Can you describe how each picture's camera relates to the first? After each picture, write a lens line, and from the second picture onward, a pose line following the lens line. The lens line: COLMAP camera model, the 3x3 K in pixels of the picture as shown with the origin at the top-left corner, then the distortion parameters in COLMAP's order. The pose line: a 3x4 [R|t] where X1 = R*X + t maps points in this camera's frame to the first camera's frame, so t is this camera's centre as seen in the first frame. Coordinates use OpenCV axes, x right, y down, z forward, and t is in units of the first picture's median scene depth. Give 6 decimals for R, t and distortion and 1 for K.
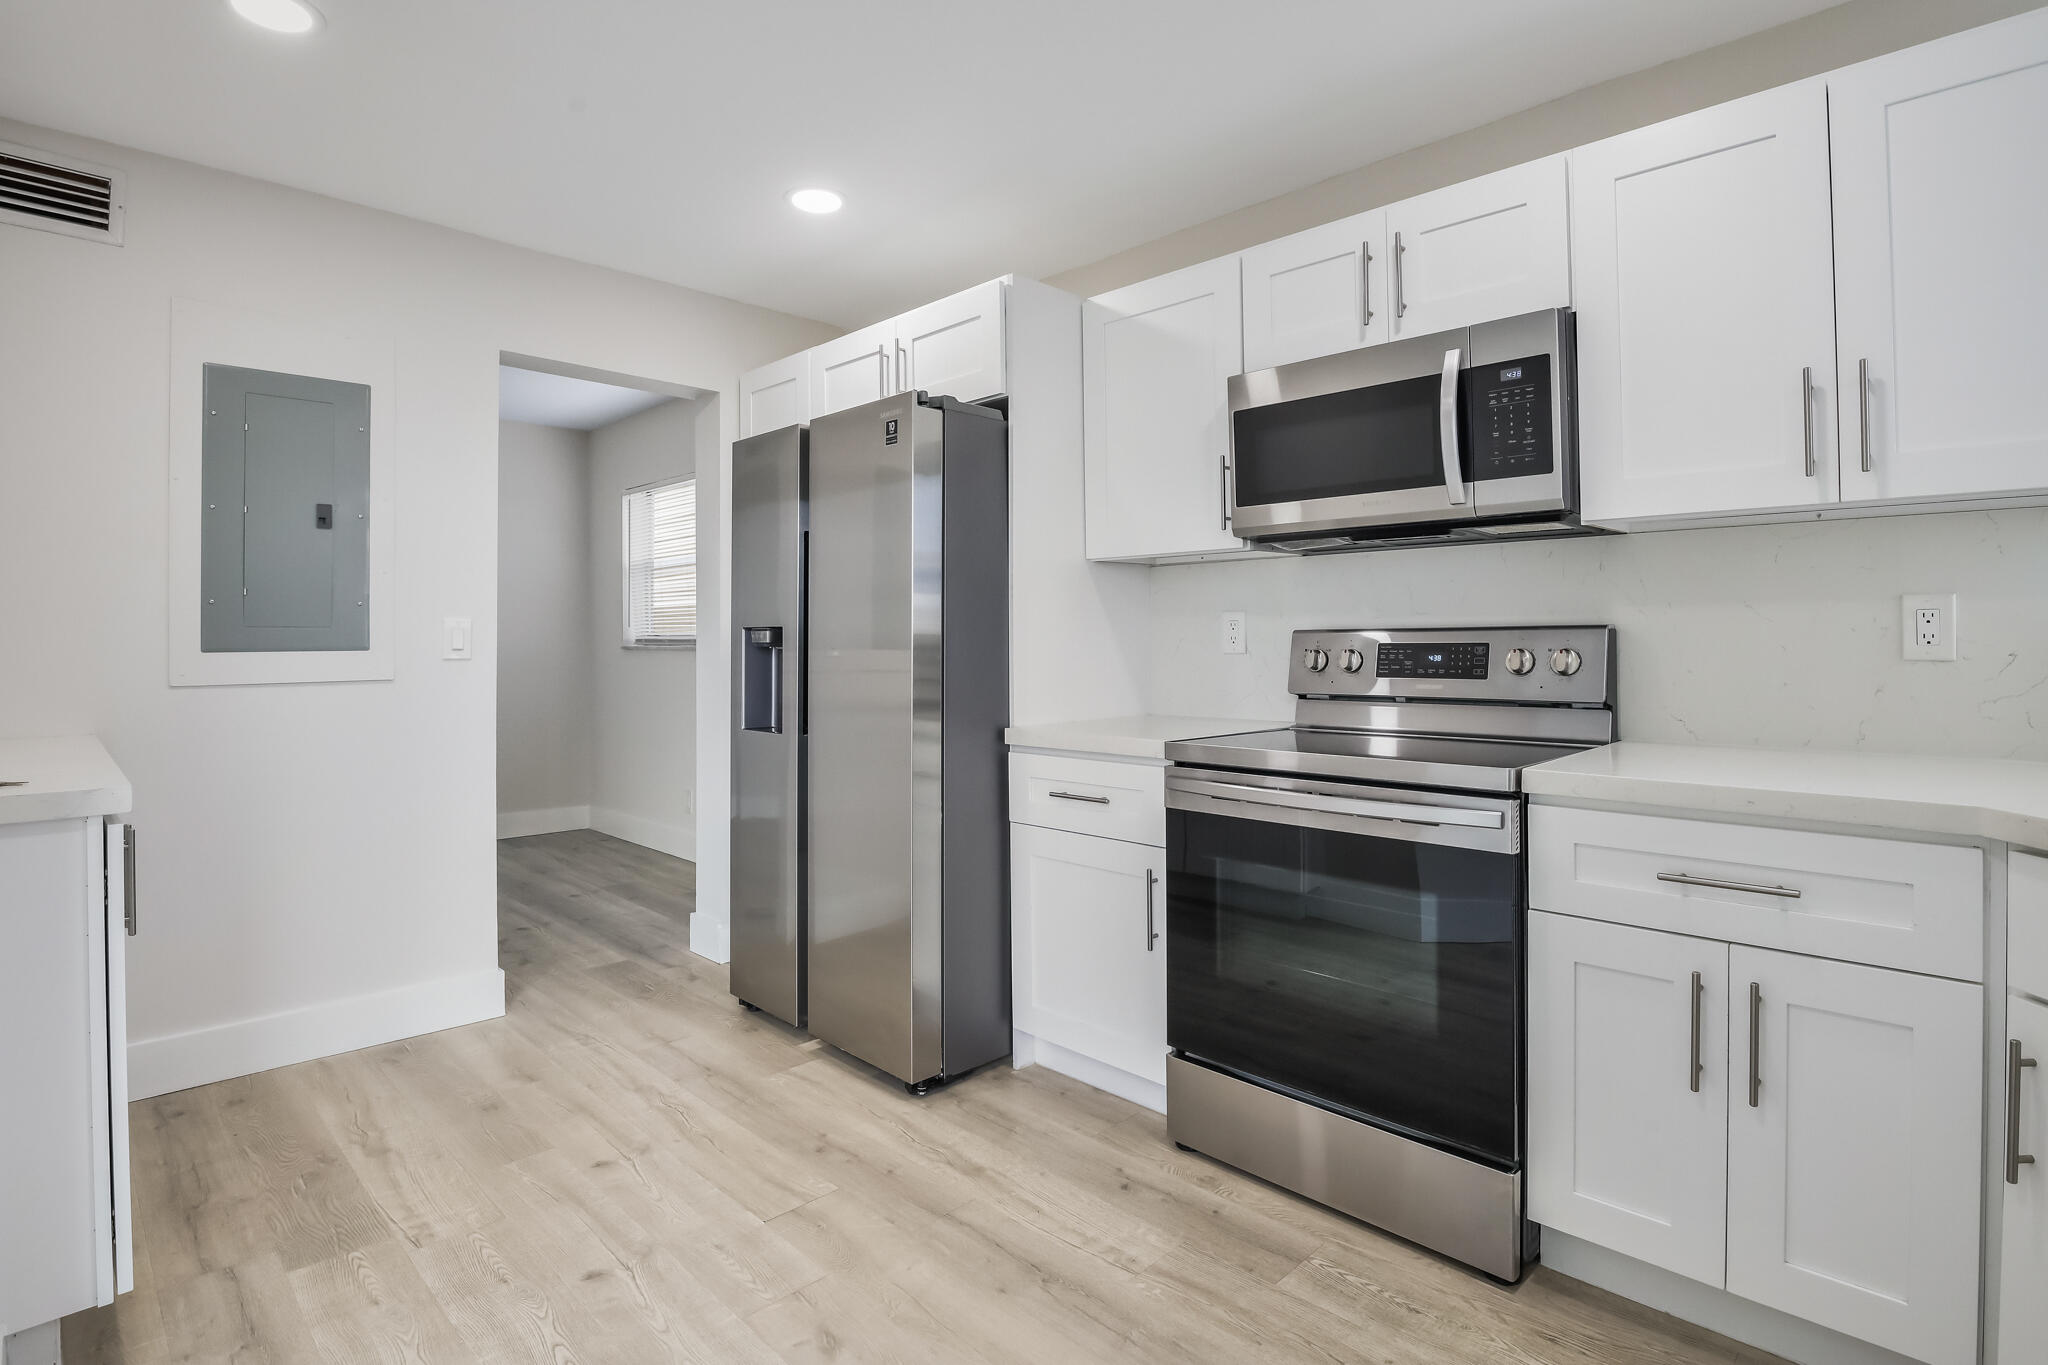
lens RADIAL K [[1006.5, 0, 1025.5], [0, 1006.5, 650.2], [0, 0, 1]] dist [-0.008167, -0.001470]
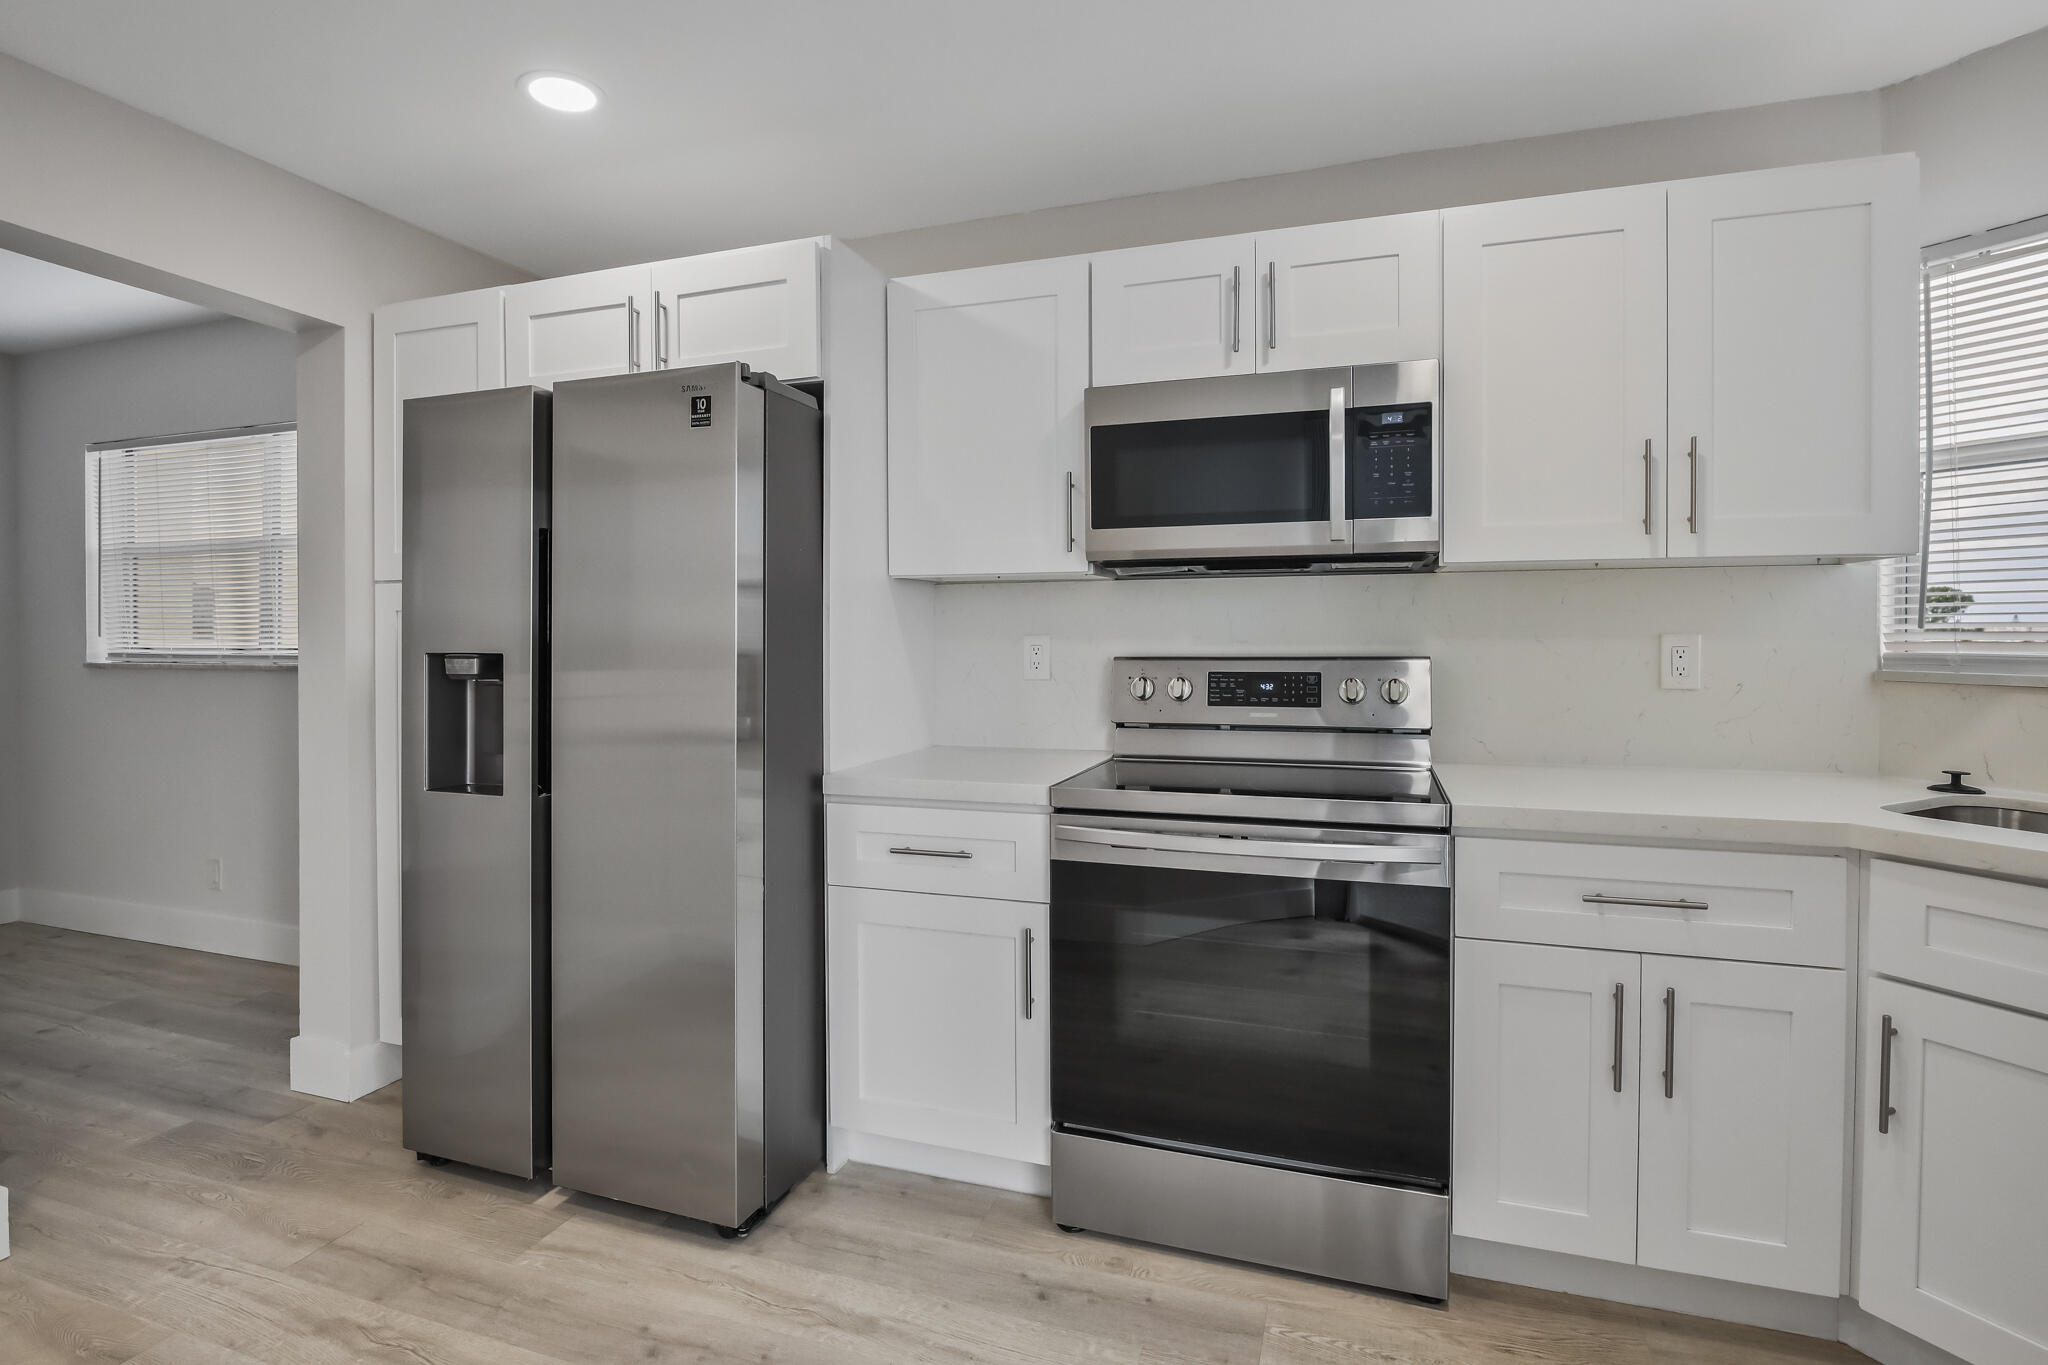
lens RADIAL K [[1006.5, 0, 1022.9], [0, 1006.5, 657.3], [0, 0, 1]] dist [-0.008167, -0.001470]
pose [[0.903728, -0.005519, 0.428071, -0.263408], [0.002148, 0.999963, 0.008359, -0.032149], [-0.428102, -0.006635, 0.903706, 0.192798]]
